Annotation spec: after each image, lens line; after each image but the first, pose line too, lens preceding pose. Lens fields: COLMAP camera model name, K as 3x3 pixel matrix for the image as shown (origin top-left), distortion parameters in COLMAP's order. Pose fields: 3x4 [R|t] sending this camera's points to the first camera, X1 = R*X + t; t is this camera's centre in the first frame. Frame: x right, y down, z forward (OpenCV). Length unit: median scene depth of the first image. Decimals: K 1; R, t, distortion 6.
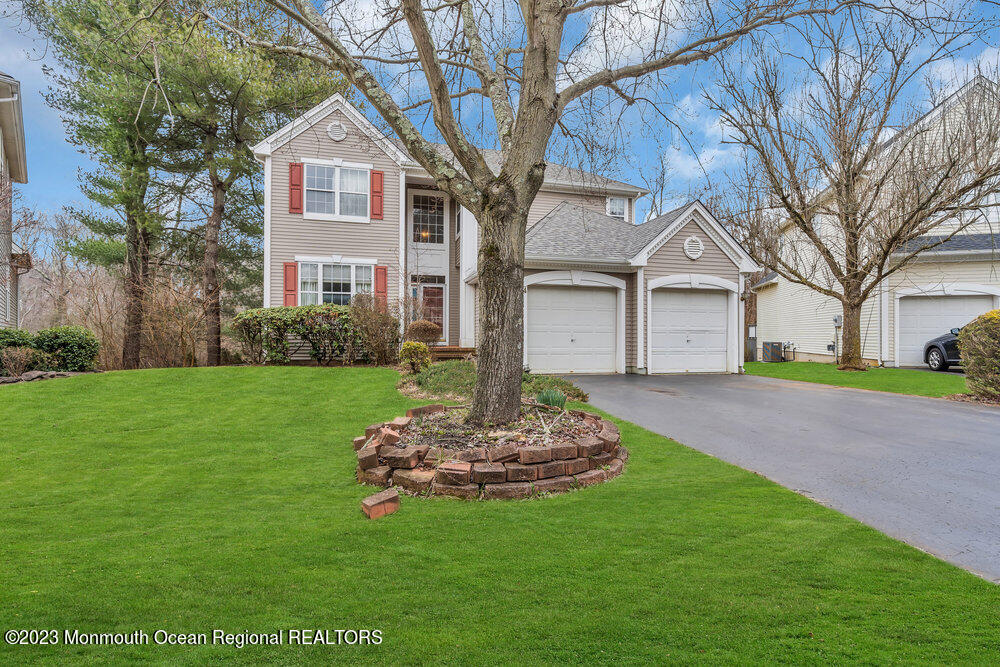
lens RADIAL K [[452.1, 0, 504.6], [0, 452.1, 333.1], [0, 0, 1]] dist [-0.011640, 0.005521]
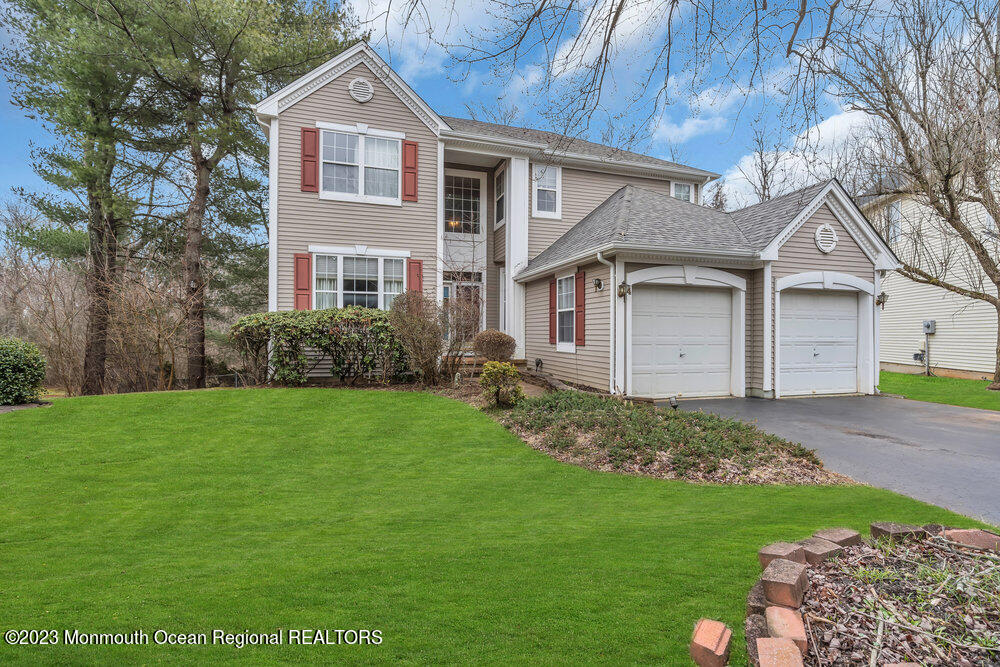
lens RADIAL K [[455.2, 0, 504.6], [0, 455.2, 332.2], [0, 0, 1]] dist [-0.013745, 0.006409]
pose [[0.999120, 0.000648, 0.041938, -0.149020], [-0.000646, 1.000000, -0.000046, -0.018976], [-0.041938, 0.000019, 0.999120, 0.184067]]
